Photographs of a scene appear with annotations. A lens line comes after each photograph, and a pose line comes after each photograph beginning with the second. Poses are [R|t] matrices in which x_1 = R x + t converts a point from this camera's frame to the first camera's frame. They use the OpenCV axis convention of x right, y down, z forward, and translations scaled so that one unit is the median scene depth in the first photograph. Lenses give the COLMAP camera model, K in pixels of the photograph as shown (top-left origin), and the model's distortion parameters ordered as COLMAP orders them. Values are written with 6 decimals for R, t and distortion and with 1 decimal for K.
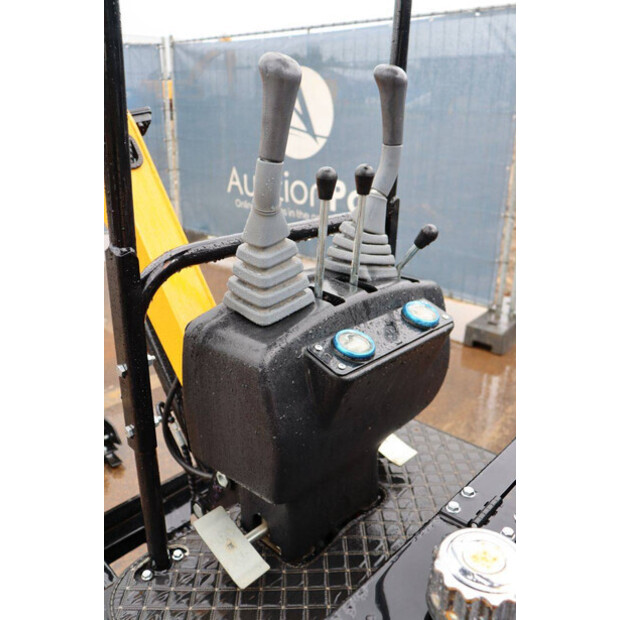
lens RADIAL K [[542.7, 0, 318.9], [0, 542.7, 310.4], [0, 0, 1]] dist [-0.108749, 0.018413]
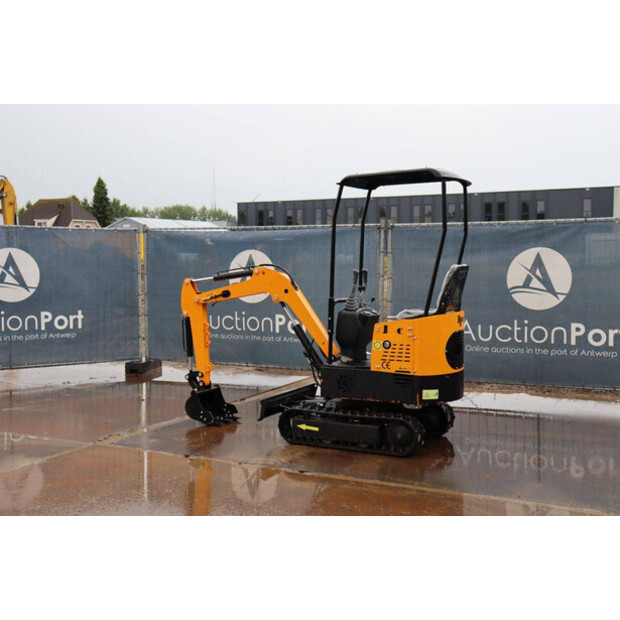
lens RADIAL K [[787.4, 0, 302.5], [0, 787.4, 319.4], [0, 0, 1]] dist [0.003824, 0.046477]
pose [[0.965782, -0.025204, 0.258127, -0.530036], [0.098411, 0.956446, -0.274819, 0.456233], [-0.239958, 0.290818, 0.926199, -1.289993]]
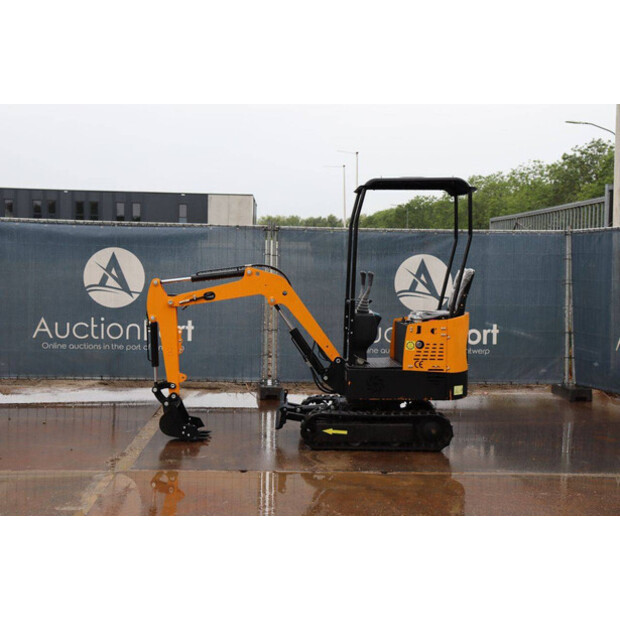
lens RADIAL K [[858.3, 0, 310.0], [0, 858.3, 310.0], [0, 0, 1]] dist [0.057099, 0.091471]
pose [[0.705325, -0.023552, 0.708493, -1.354453], [0.238568, 0.949035, -0.205953, 0.338689], [-0.667534, 0.314288, 0.674997, -0.947838]]
